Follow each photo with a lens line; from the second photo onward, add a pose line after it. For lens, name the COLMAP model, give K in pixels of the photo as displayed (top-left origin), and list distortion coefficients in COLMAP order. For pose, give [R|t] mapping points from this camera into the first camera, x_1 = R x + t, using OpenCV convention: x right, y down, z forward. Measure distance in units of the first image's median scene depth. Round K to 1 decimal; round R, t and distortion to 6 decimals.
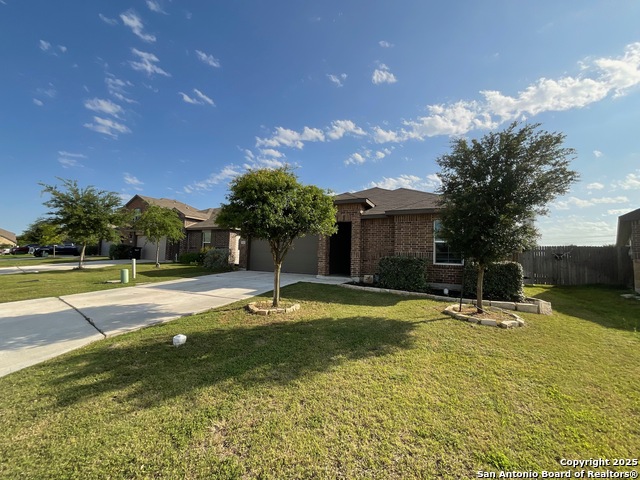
lens RADIAL K [[257.7, 0, 320.0], [0, 257.7, 240.0], [0, 0, 1]] dist [0.001256, 0.000200]
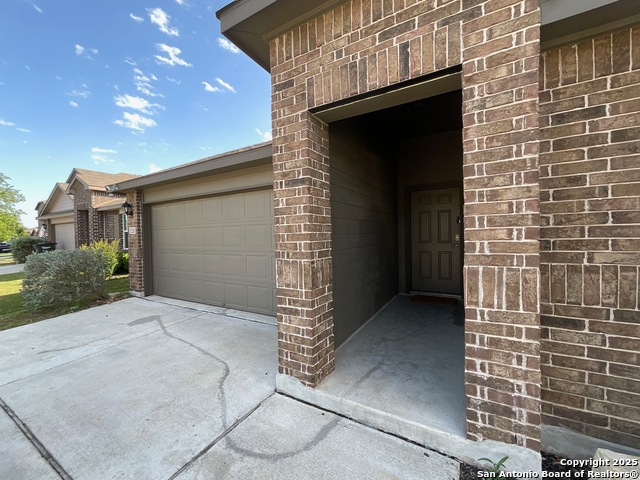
lens RADIAL K [[257.7, 0, 320.0], [0, 257.7, 240.0], [0, 0, 1]] dist [0.001256, 0.000200]
pose [[0.993516, -0.033025, -0.108793, 0.105450], [0.039449, 0.997570, 0.057434, 0.033870], [0.106631, -0.061353, 0.992404, 1.704230]]
